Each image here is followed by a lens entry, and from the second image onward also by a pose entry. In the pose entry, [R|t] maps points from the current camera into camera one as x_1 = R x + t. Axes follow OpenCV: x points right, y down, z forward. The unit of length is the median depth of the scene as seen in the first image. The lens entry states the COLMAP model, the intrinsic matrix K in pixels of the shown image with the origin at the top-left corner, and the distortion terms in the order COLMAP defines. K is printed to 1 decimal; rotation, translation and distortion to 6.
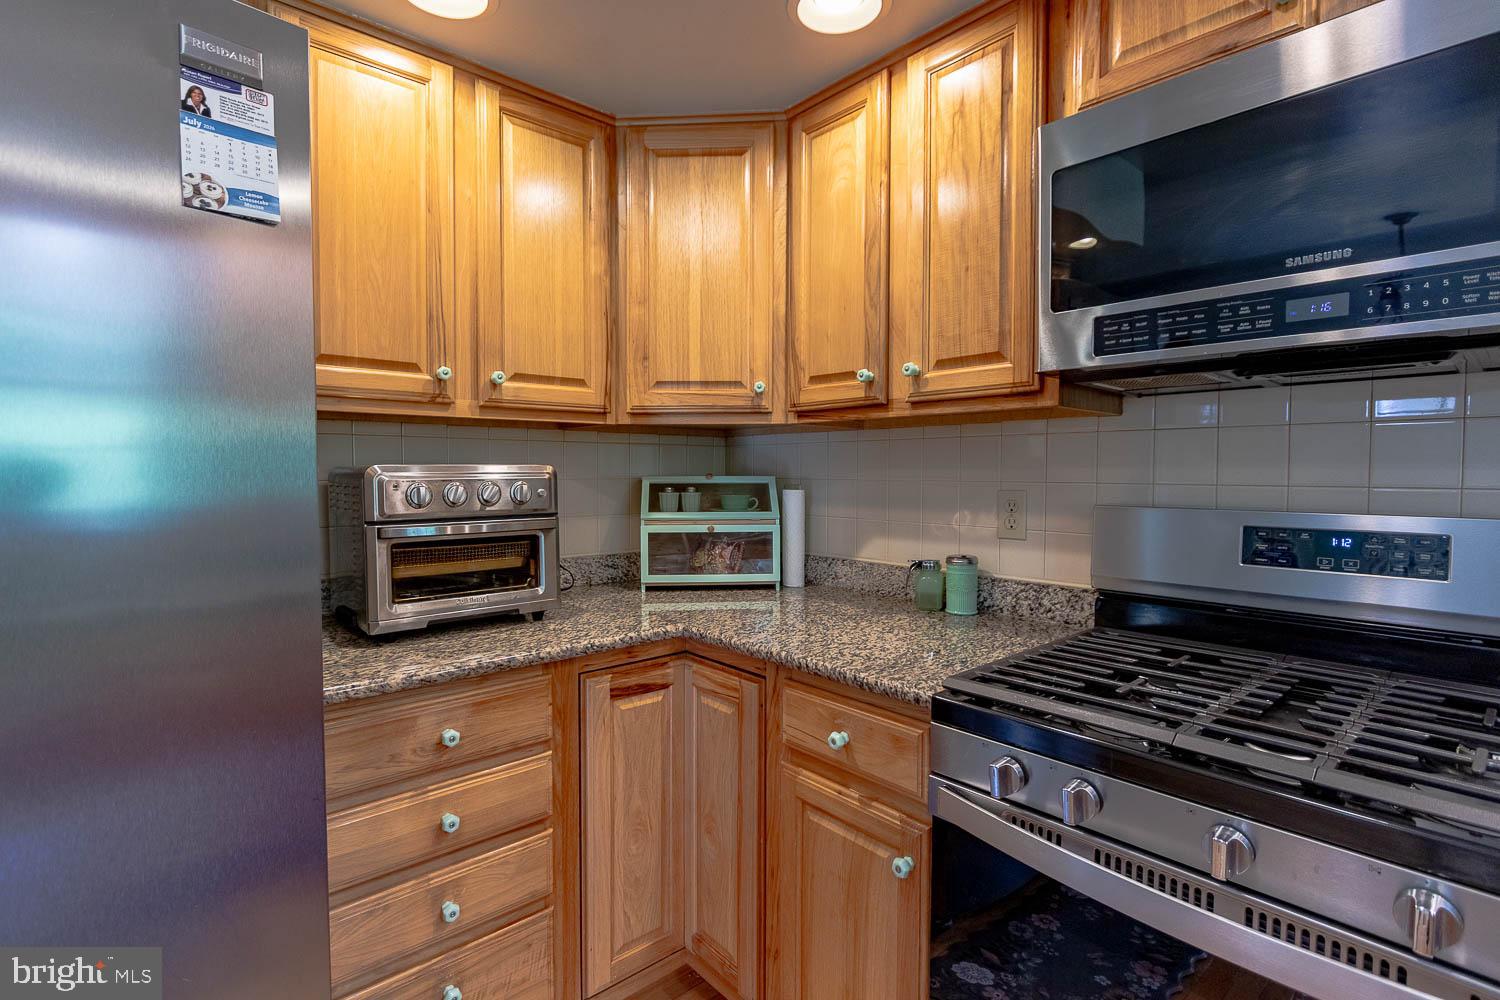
lens RADIAL K [[714.3, 0, 750.5], [0, 714.3, 492.5], [0, 0, 1]] dist [0.001301, 0.000082]
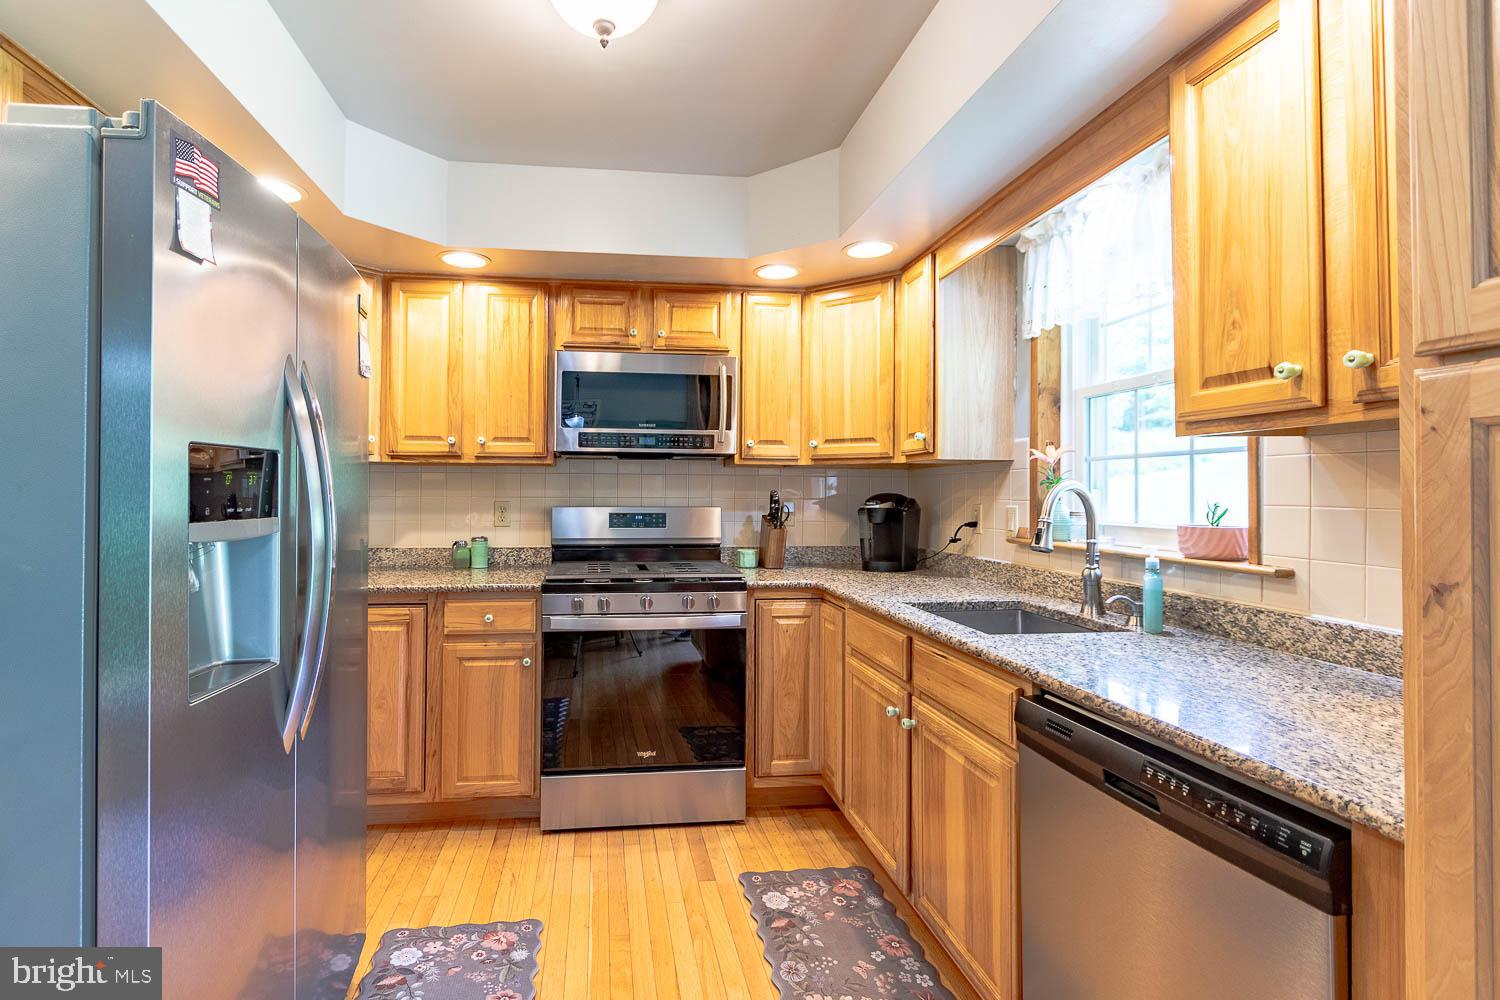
lens RADIAL K [[738.6, 0, 747.1], [0, 738.6, 477.4], [0, 0, 1]] dist [-0.001484, -0.000440]
pose [[0.497512, 0.015989, 0.867310, -1.154367], [0.019764, 0.999362, -0.029760, 0.005582], [-0.867232, 0.031947, 0.496878, -0.635644]]
